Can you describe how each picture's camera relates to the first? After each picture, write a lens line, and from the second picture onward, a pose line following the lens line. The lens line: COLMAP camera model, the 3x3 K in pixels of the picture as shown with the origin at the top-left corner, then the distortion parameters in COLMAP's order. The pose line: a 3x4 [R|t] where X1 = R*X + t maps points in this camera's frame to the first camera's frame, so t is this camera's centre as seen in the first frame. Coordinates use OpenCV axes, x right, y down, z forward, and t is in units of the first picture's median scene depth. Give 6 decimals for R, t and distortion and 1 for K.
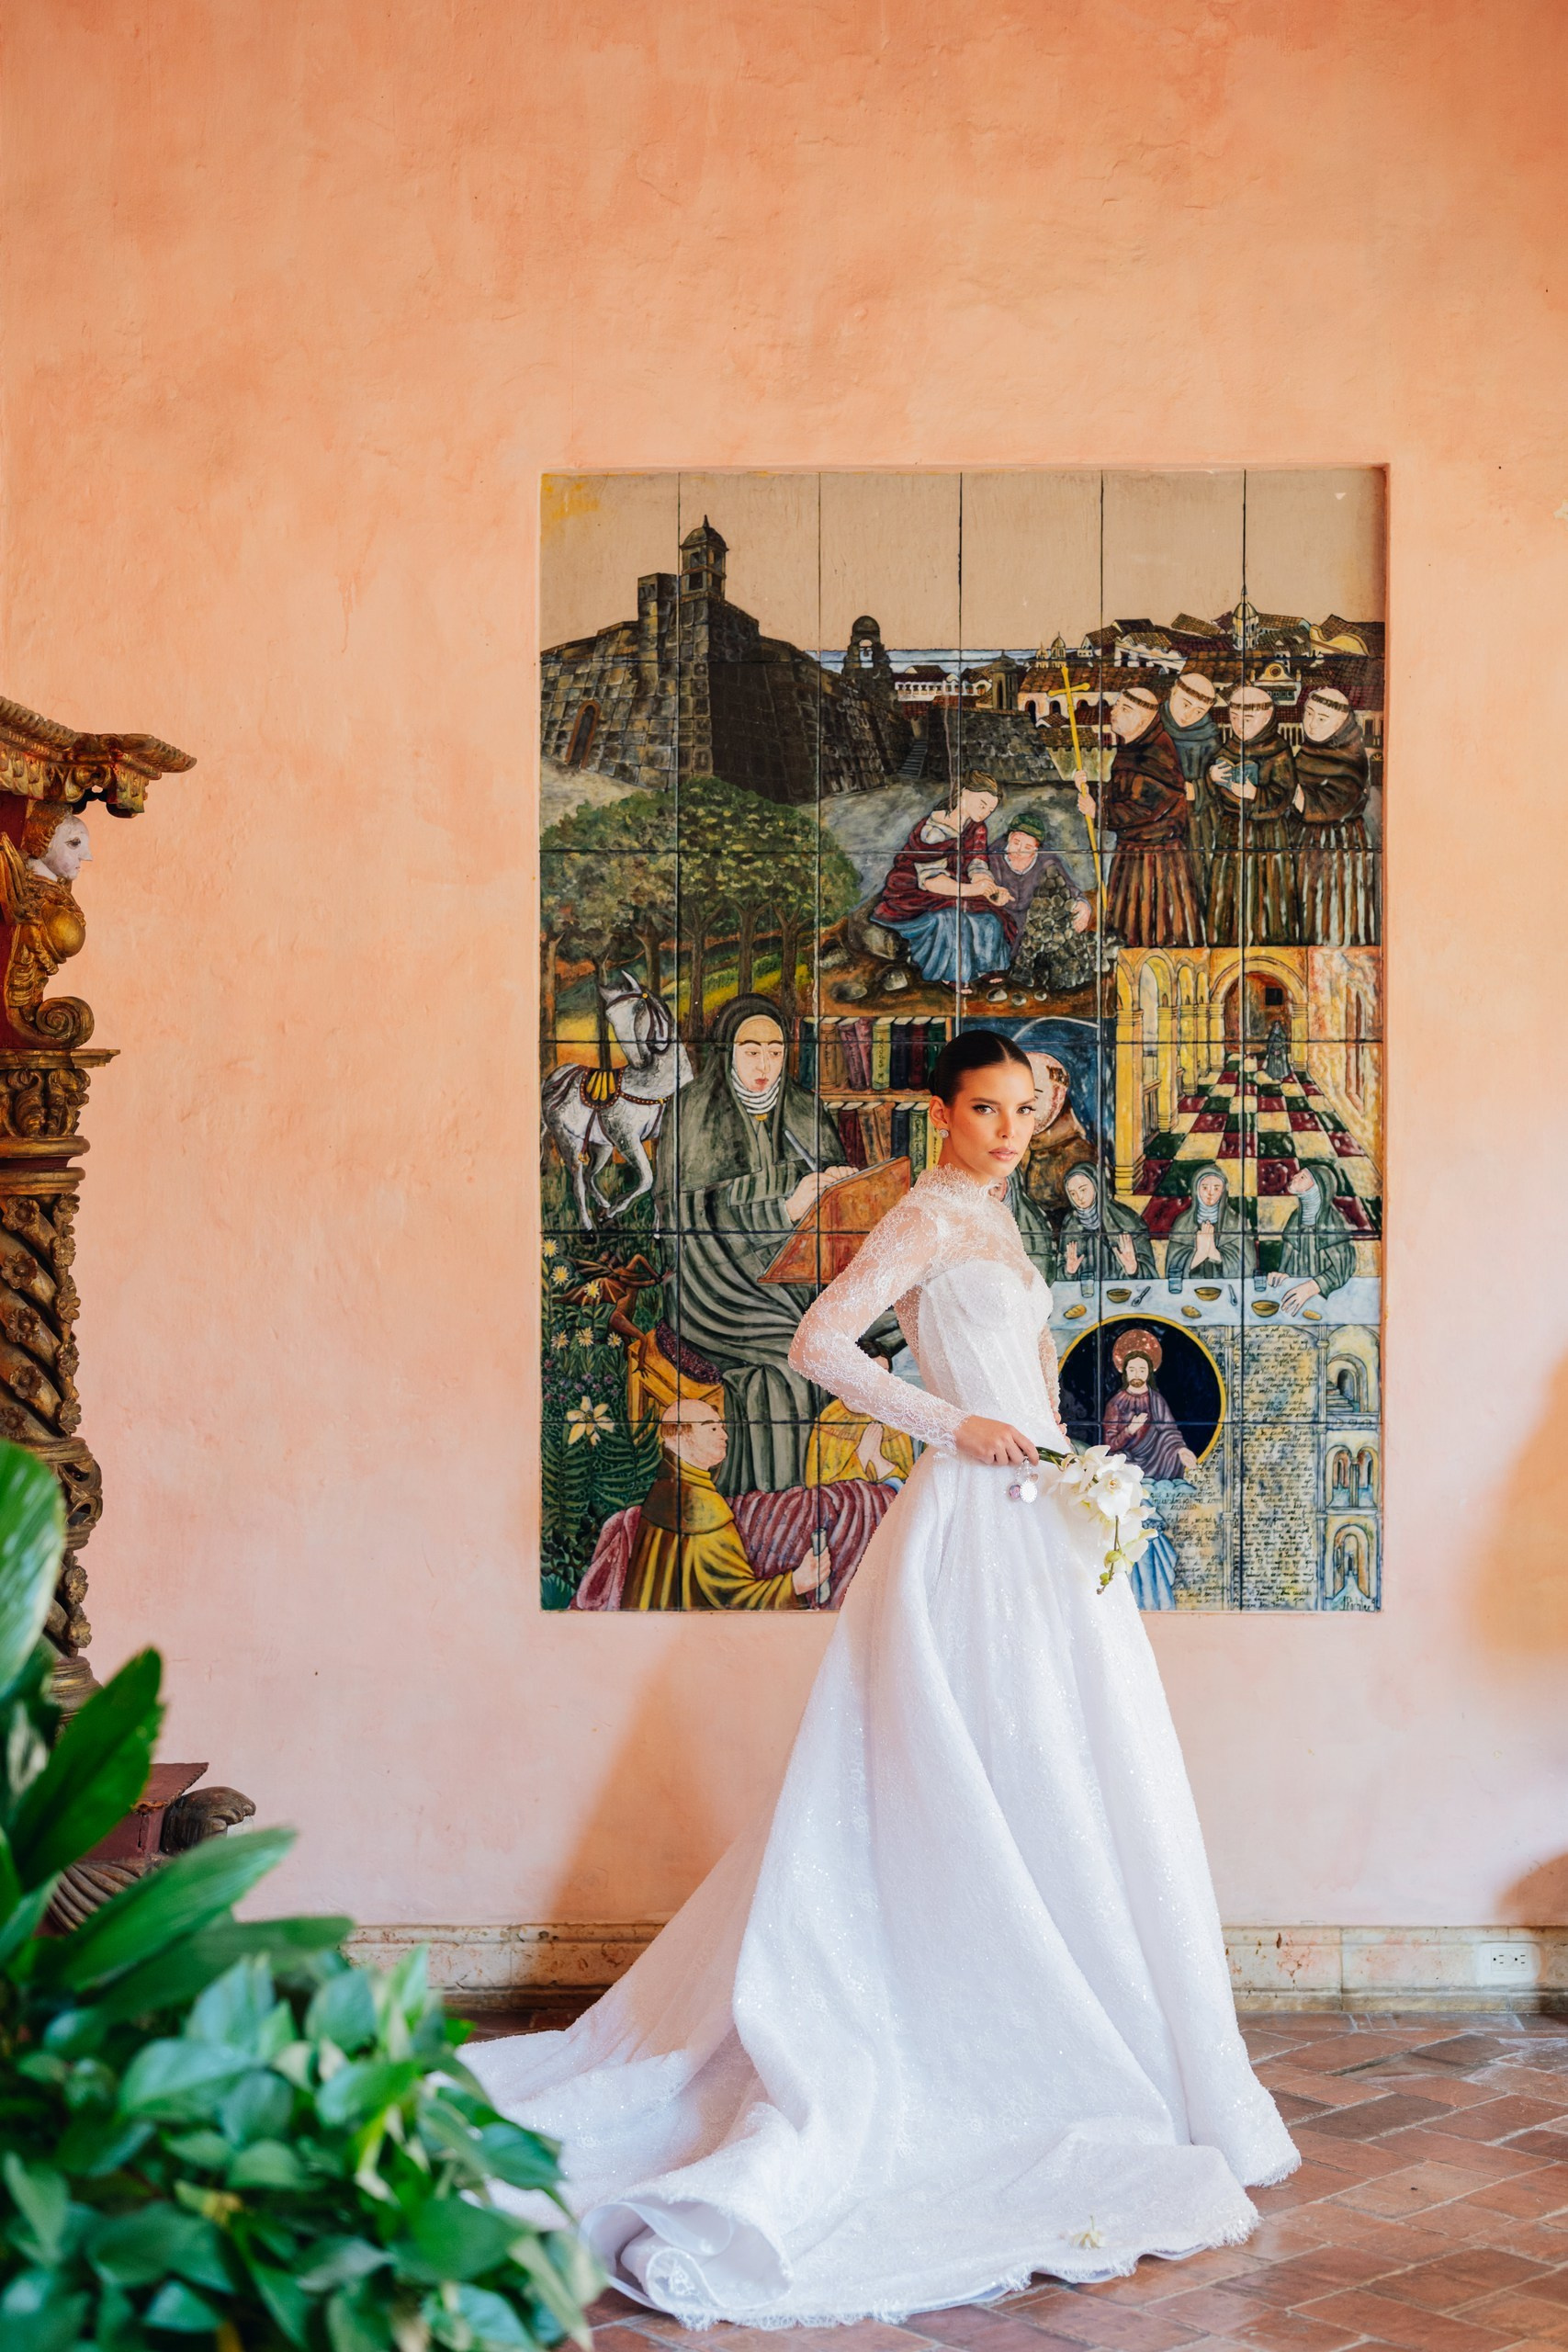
lens RADIAL K [[3331.3, 0, 782.1], [0, 3331.3, 1146.7], [0, 0, 1]] dist [0.001425, -0.020125]
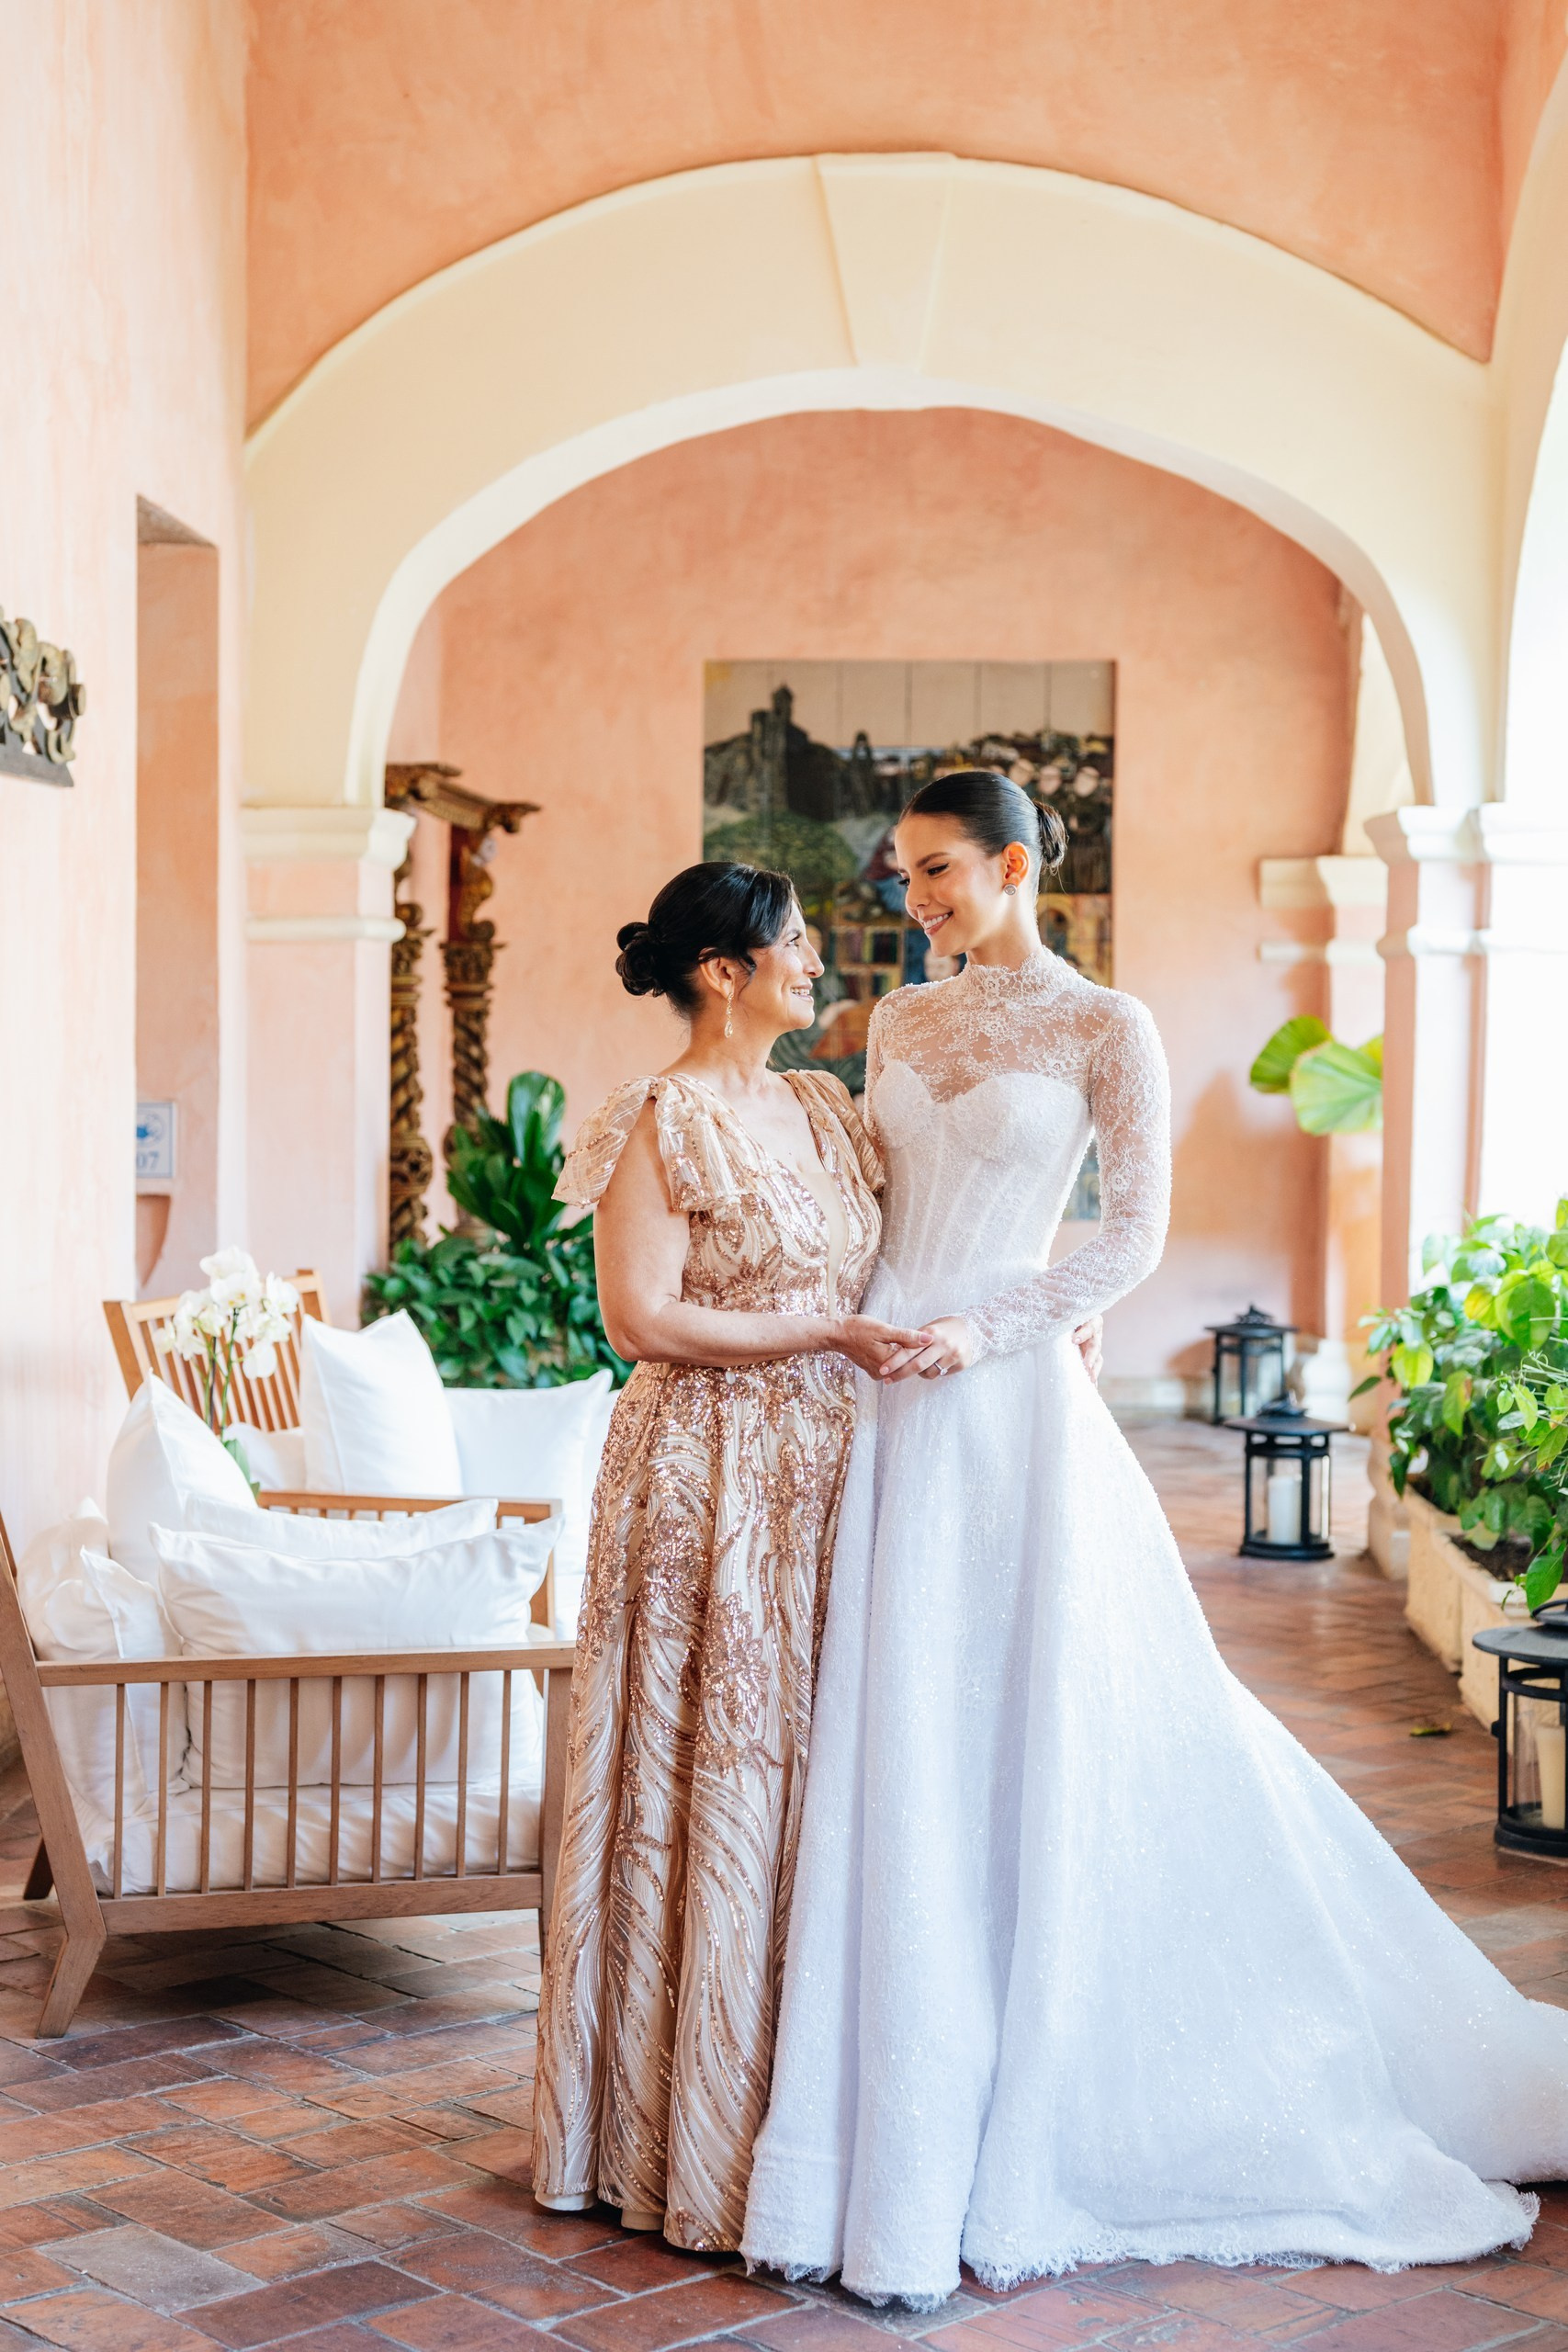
lens RADIAL K [[3359.4, 0, 727.9], [0, 3359.4, 1089.4], [0, 0, 1]] dist [0.002948, -0.008560]
pose [[0.998932, 0.009604, -0.045193, 0.038421], [-0.008484, 0.999654, 0.024912, 0.009452], [0.045416, -0.024502, 0.998668, -1.065693]]
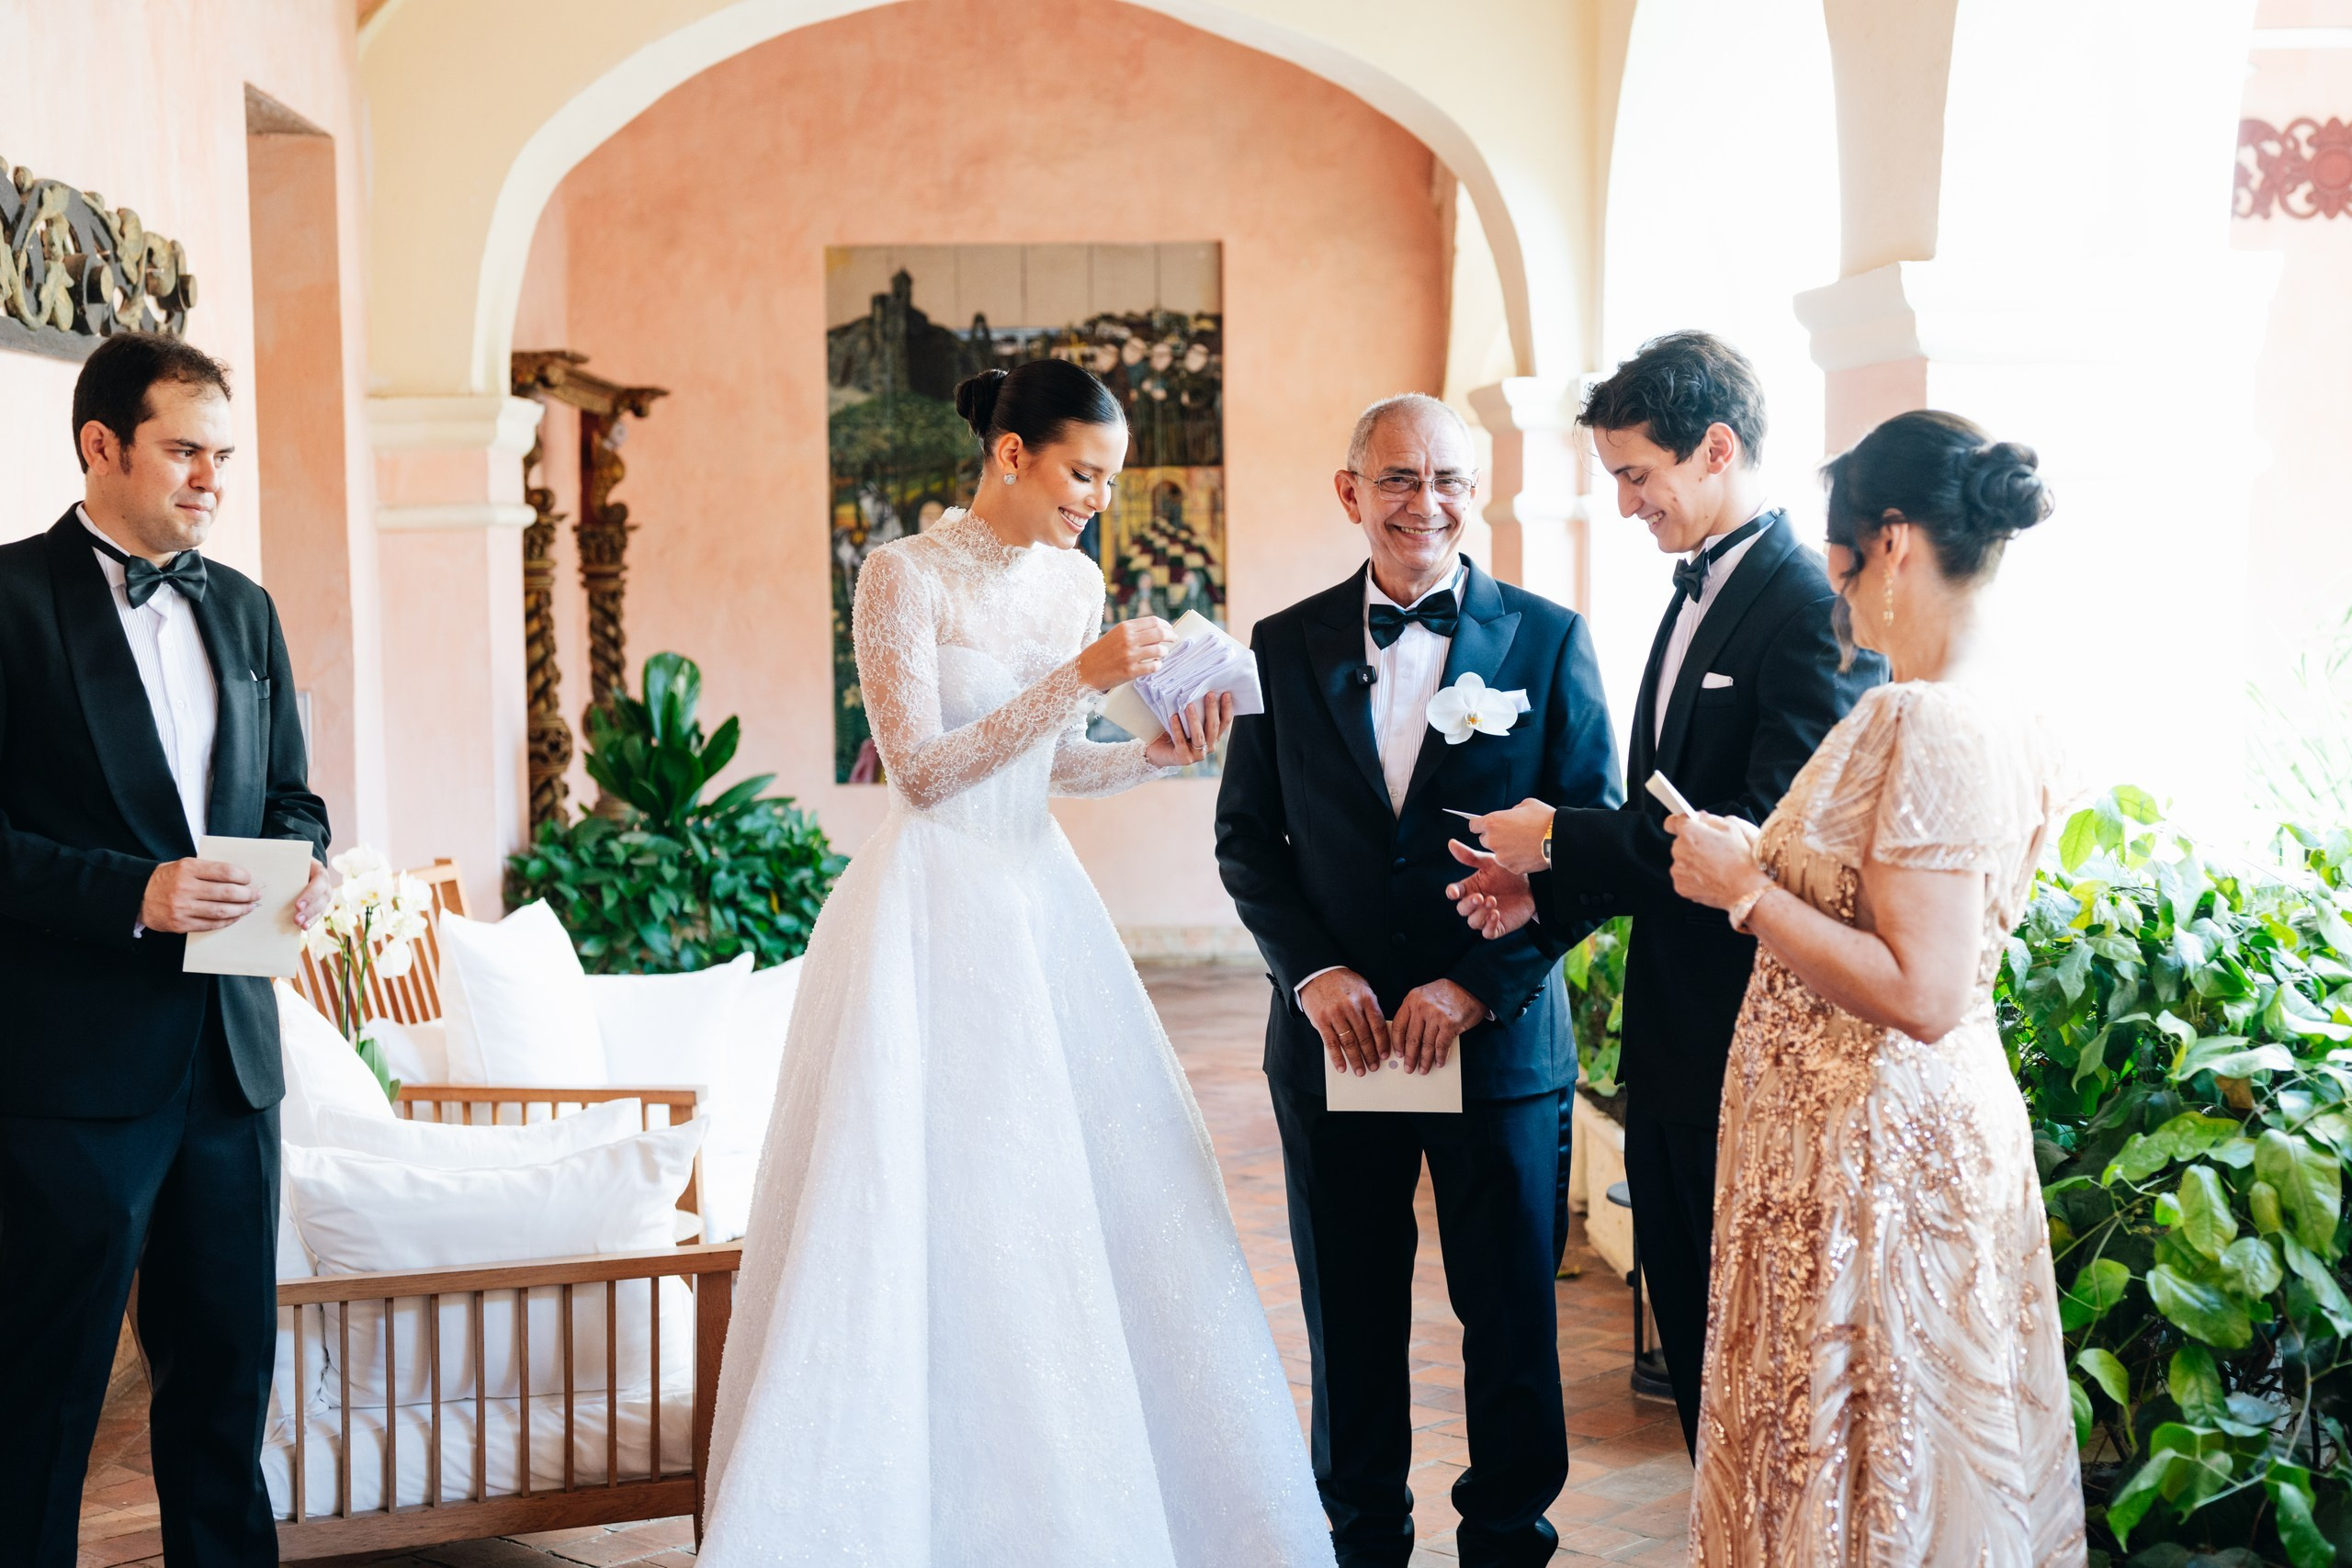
lens RADIAL K [[3331.3, 0, 1176.0], [0, 3331.3, 784.0], [0, 0, 1]] dist [0.001425, -0.020125]
pose [[0.998705, -0.016601, 0.048092, 0.043098], [0.013704, 0.998108, 0.059942, 0.014162], [-0.048996, -0.059205, 0.997043, -1.133066]]
